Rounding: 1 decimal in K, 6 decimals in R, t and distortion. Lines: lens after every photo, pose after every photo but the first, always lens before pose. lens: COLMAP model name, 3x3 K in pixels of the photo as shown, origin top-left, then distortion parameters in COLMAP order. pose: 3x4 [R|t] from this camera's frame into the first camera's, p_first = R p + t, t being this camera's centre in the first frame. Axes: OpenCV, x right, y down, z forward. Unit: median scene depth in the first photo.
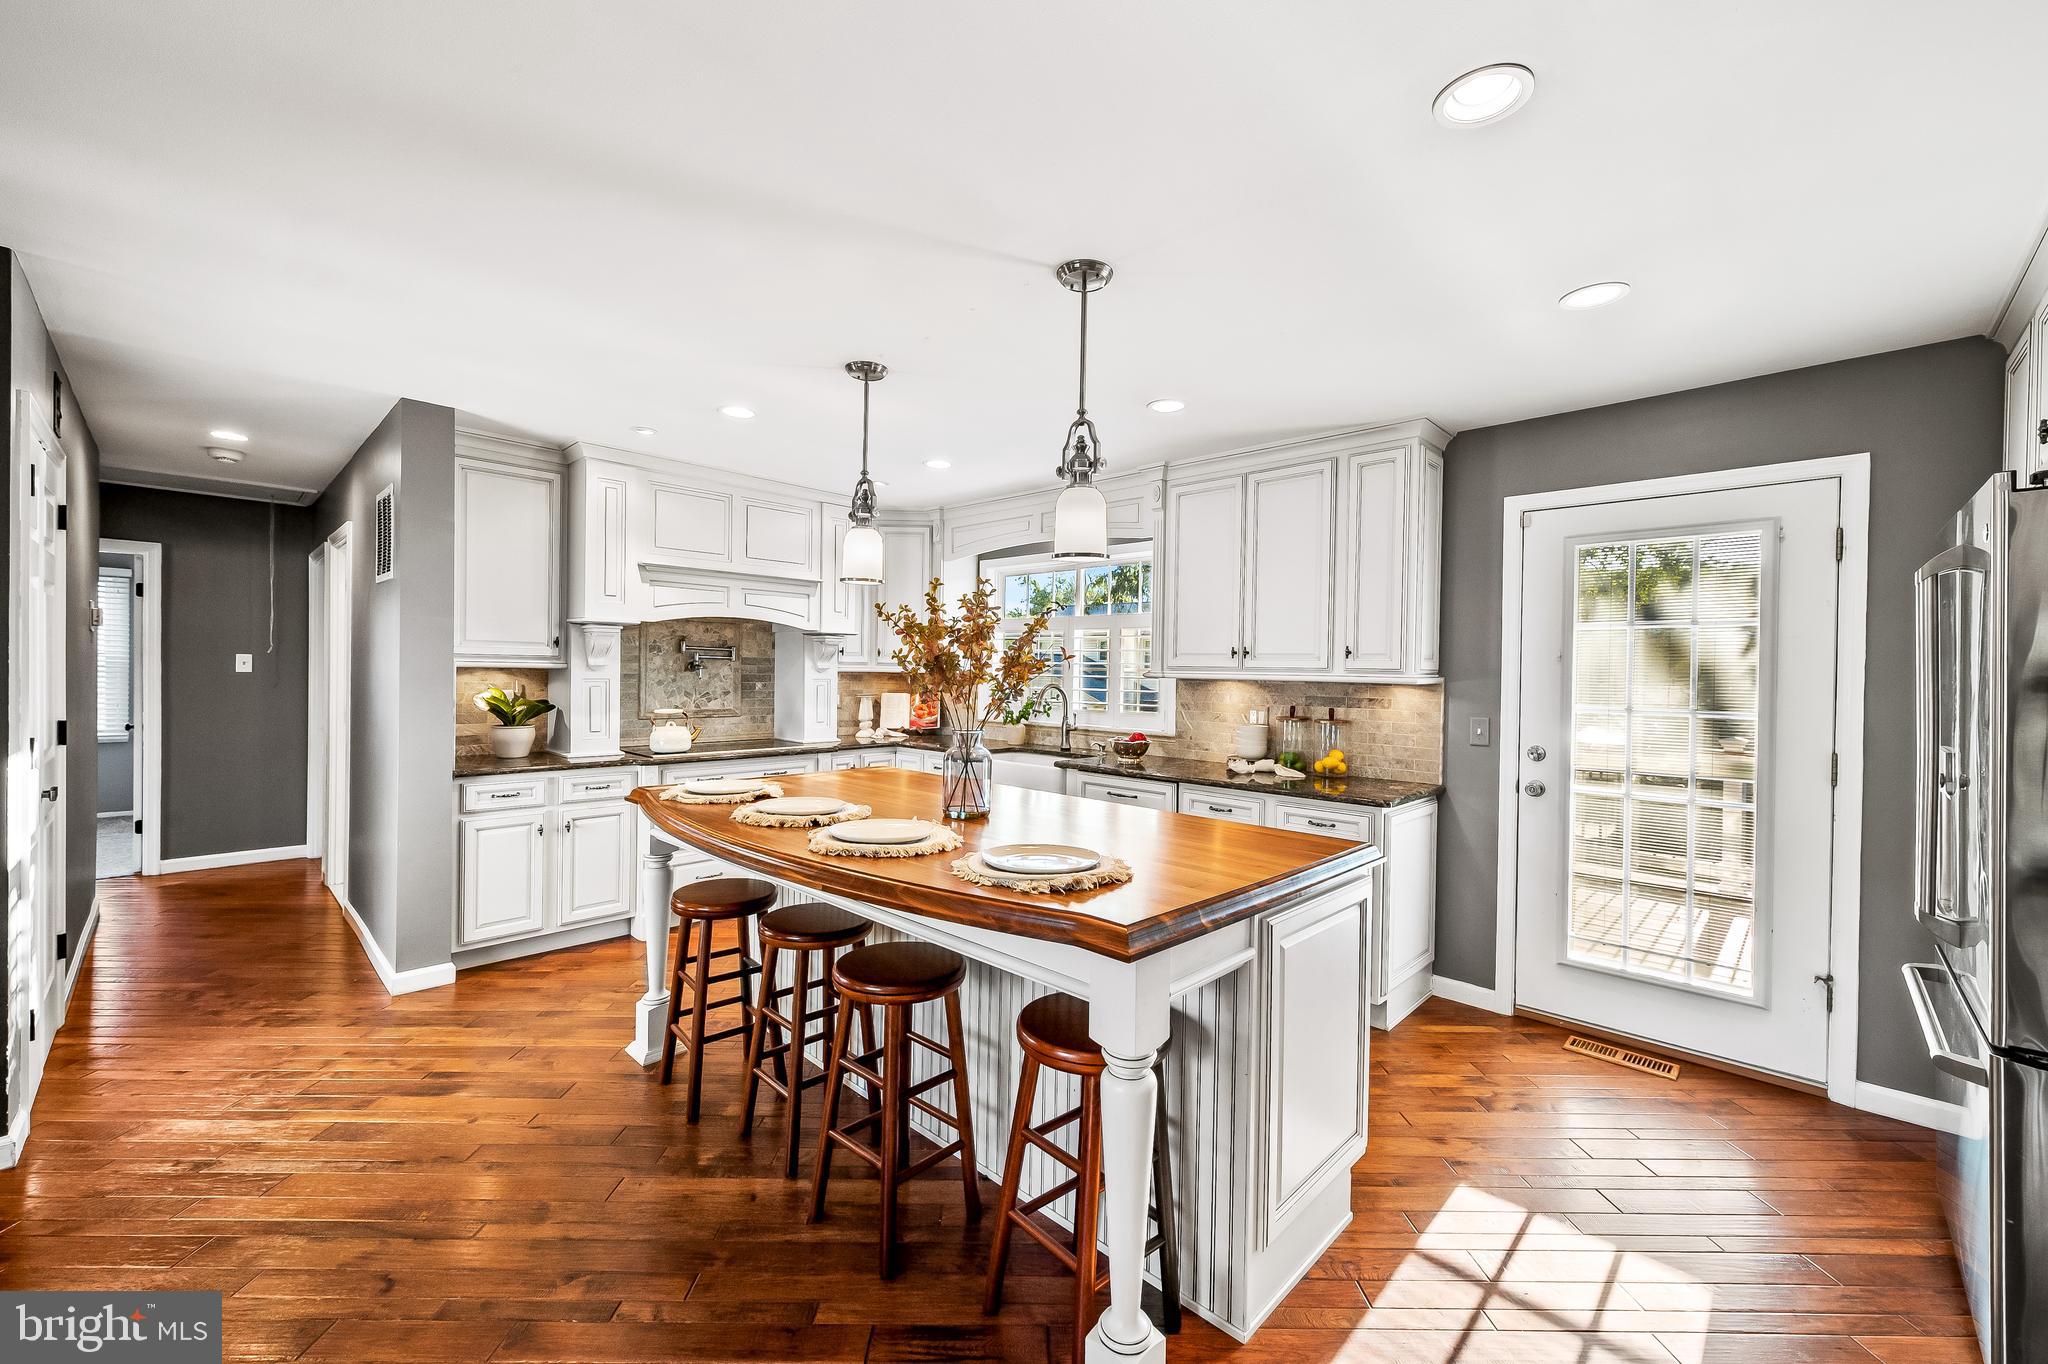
lens RADIAL K [[815.8, 0, 1023.2], [0, 815.8, 677.2], [0, 0, 1]] dist [0.009621, -0.002516]
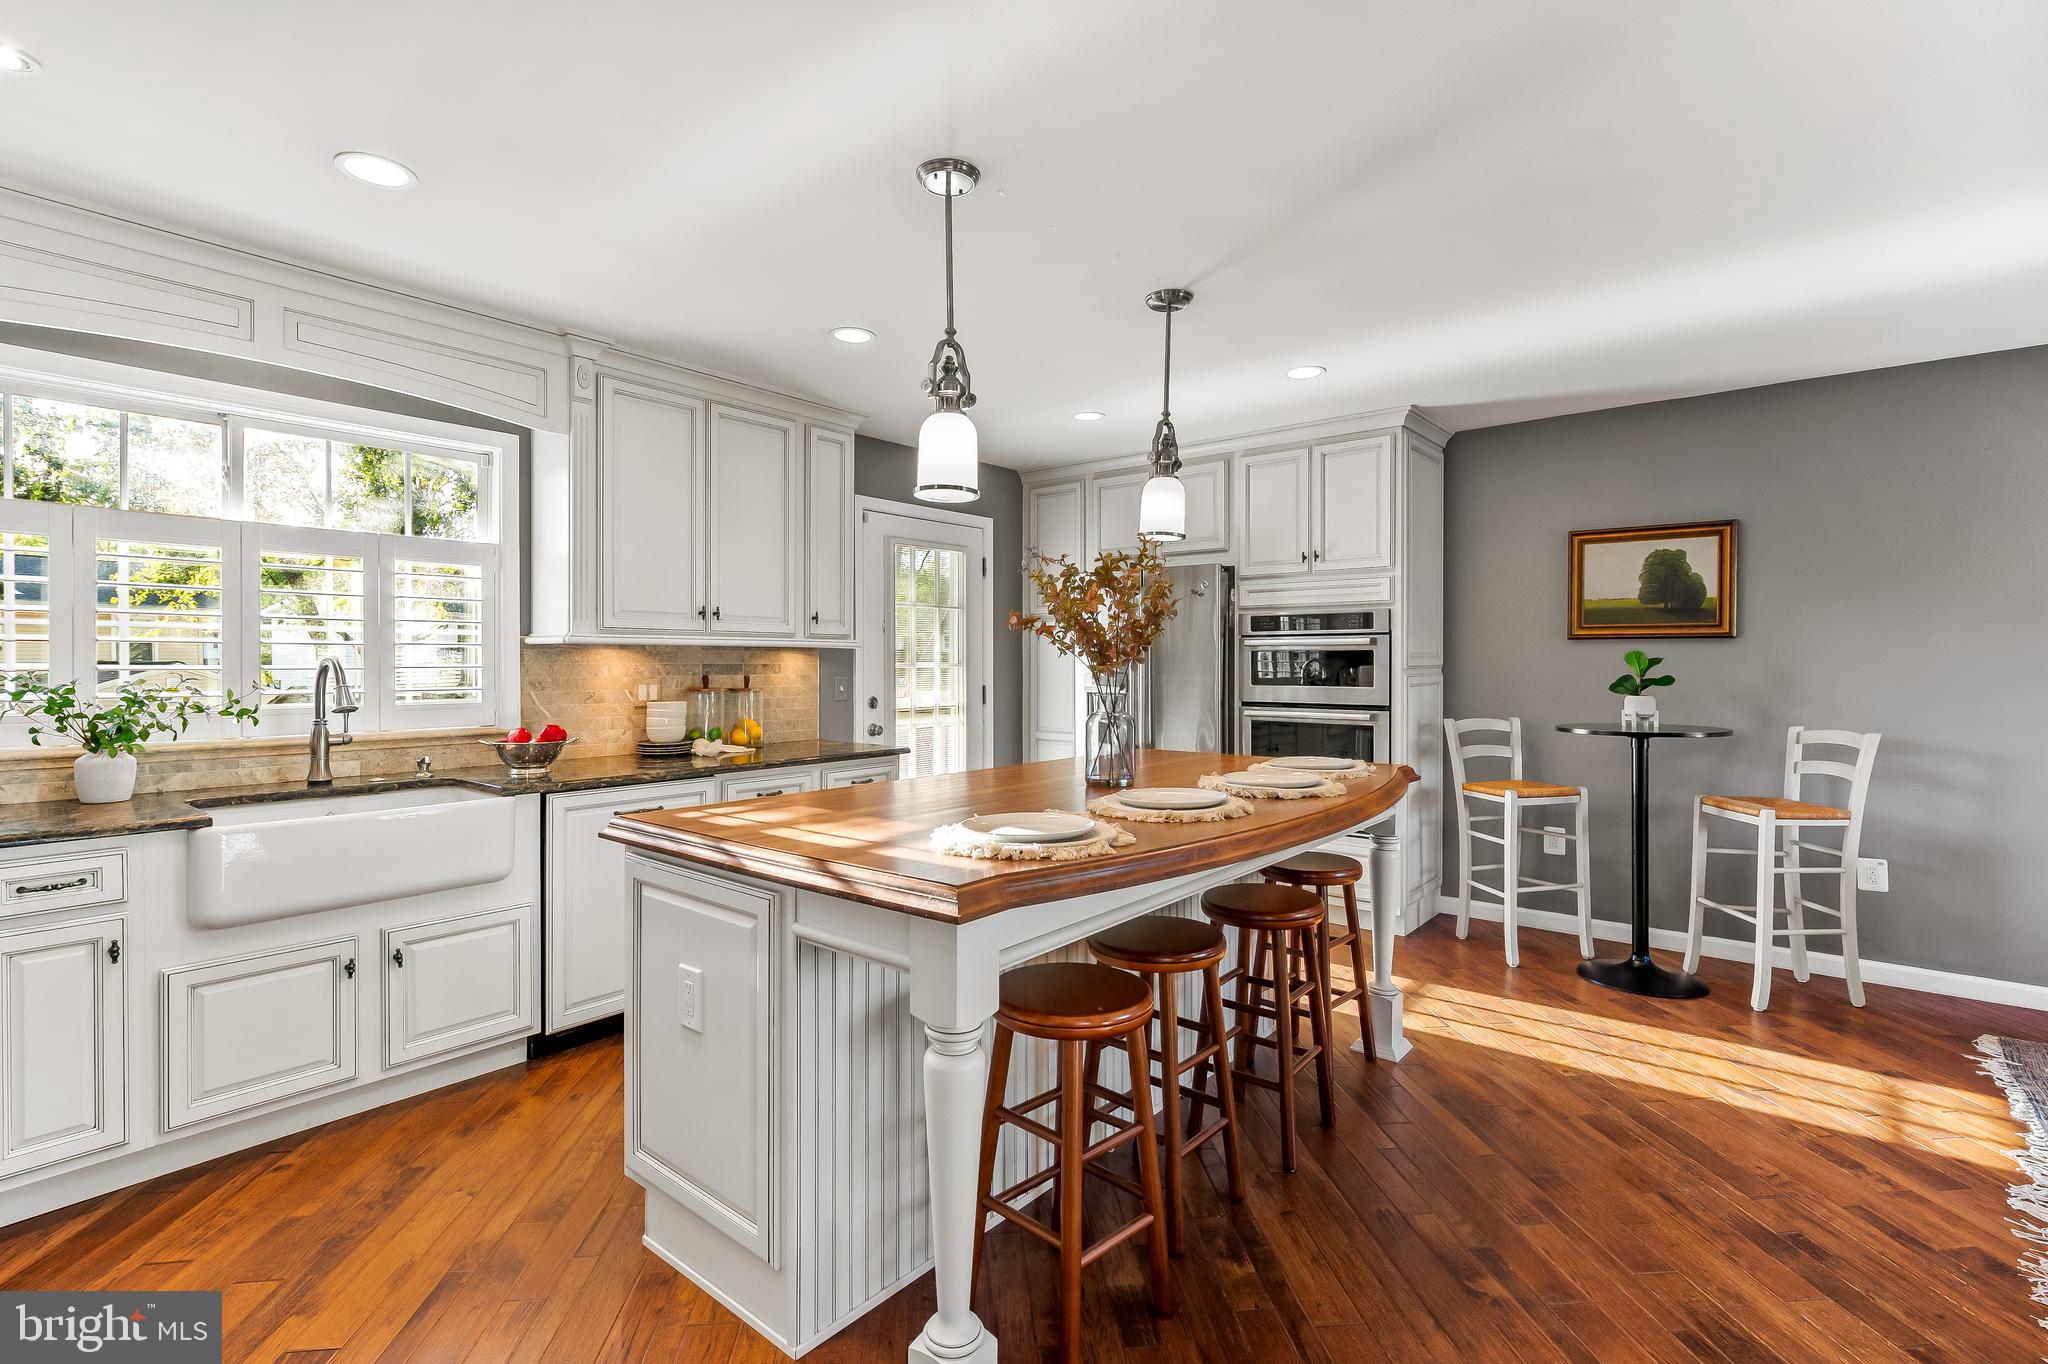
lens RADIAL K [[945.8, 0, 1032.9], [0, 945.8, 671.5], [0, 0, 1]] dist [0.005373, -0.002132]
pose [[-0.087014, -0.028165, 0.995809, -0.673770], [0.005269, 0.999573, 0.028732, 0.003304], [-0.996193, 0.007747, -0.086828, 0.693424]]
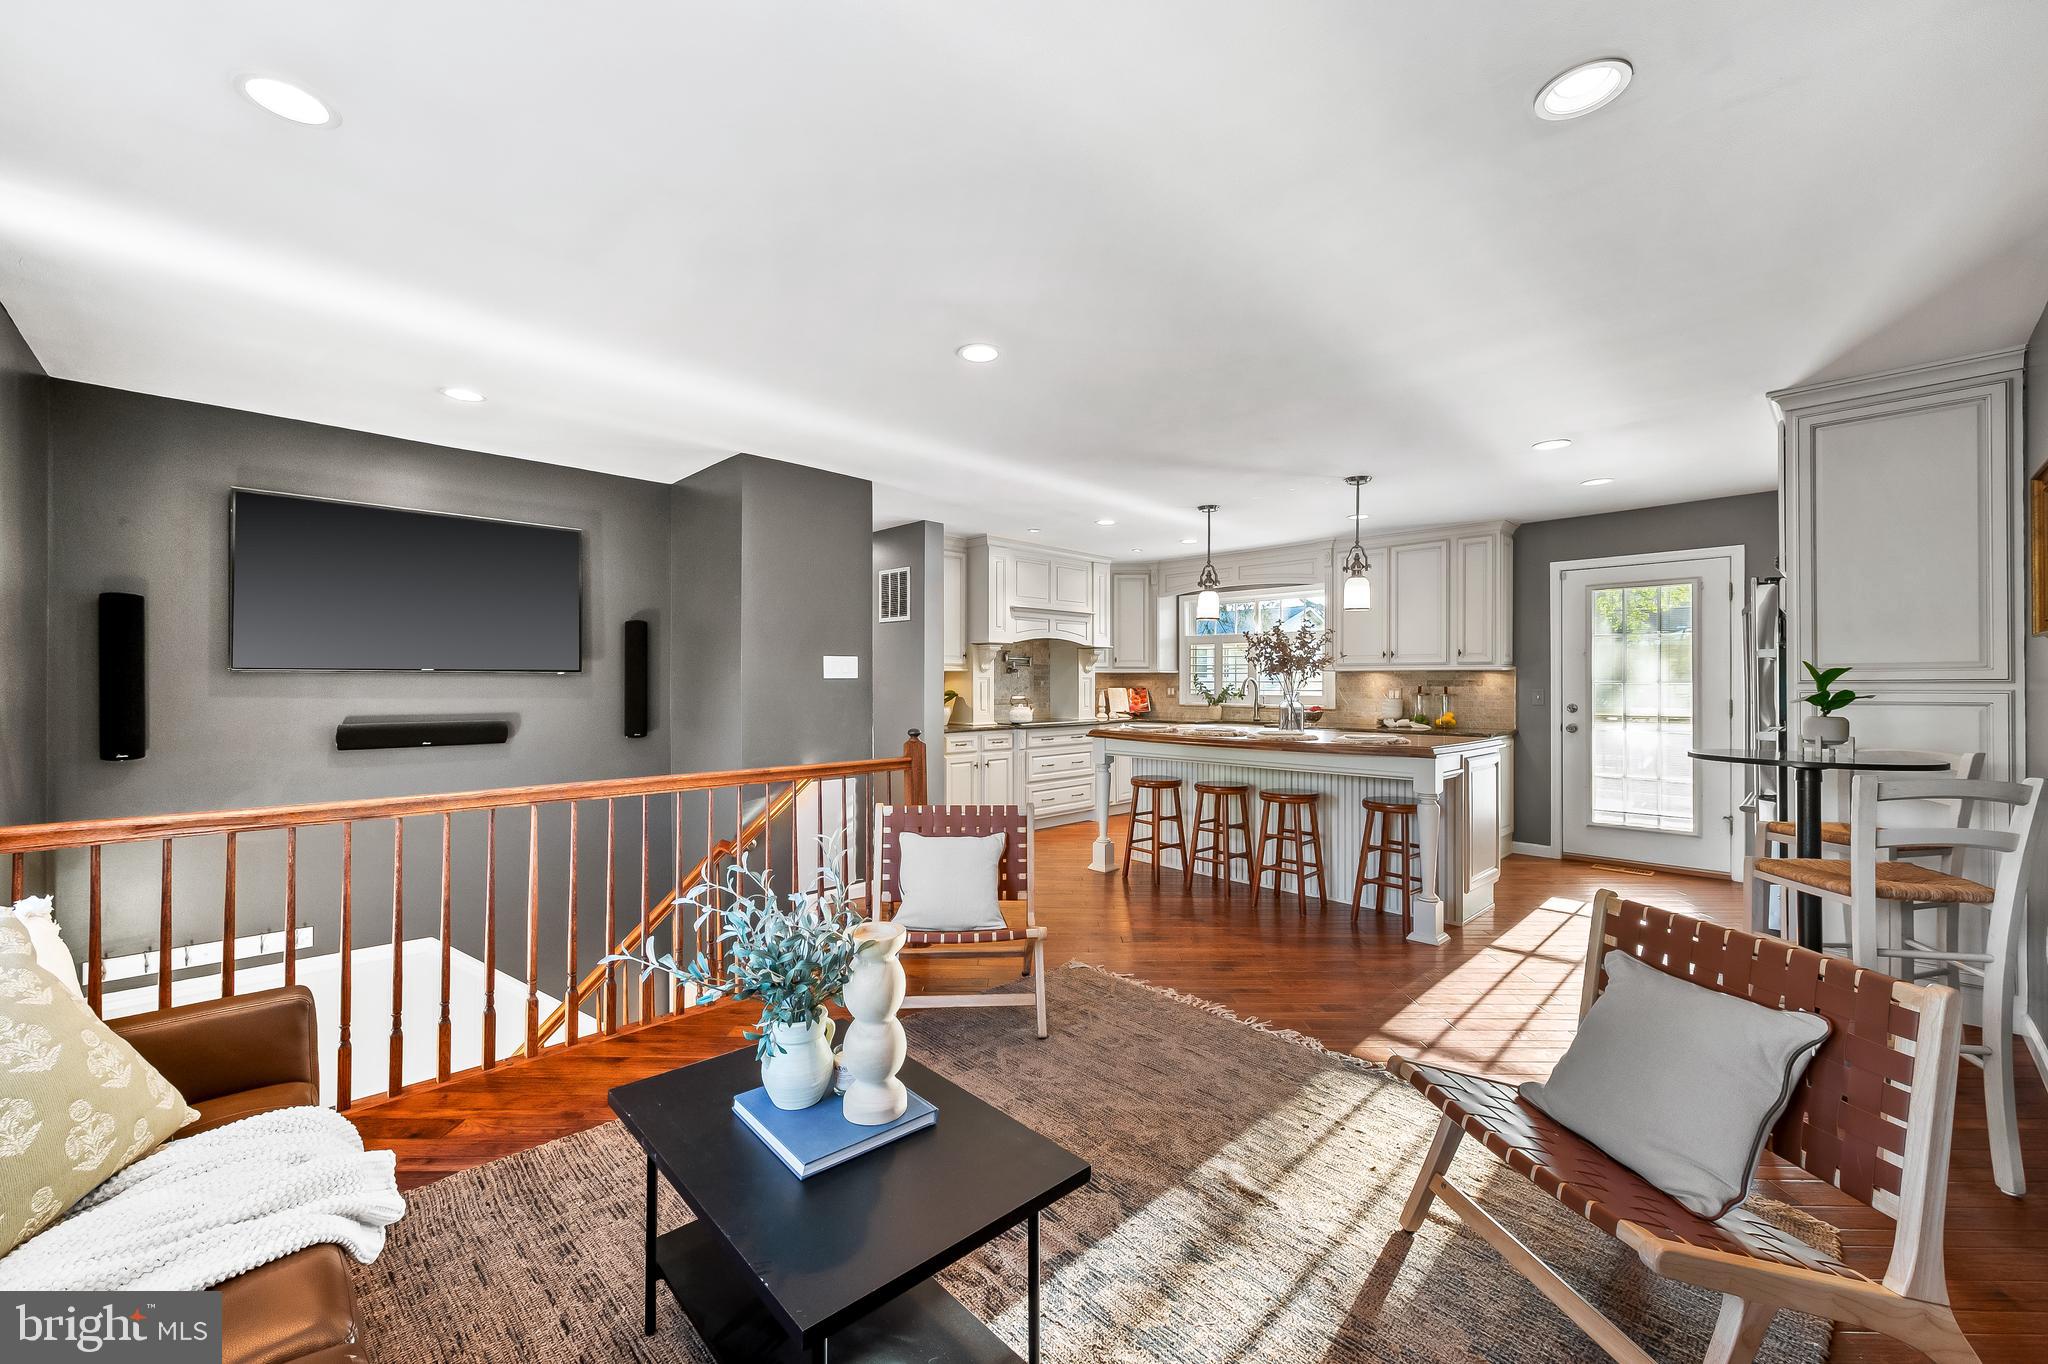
lens RADIAL K [[815.8, 0, 1019.2], [0, 815.8, 681.4], [0, 0, 1]] dist [0.009621, -0.002516]
pose [[0.999609, -0.016679, -0.022433, -0.414474], [0.016475, 0.999821, -0.009277, 0.025816], [0.022583, 0.008903, 0.999705, -0.627280]]
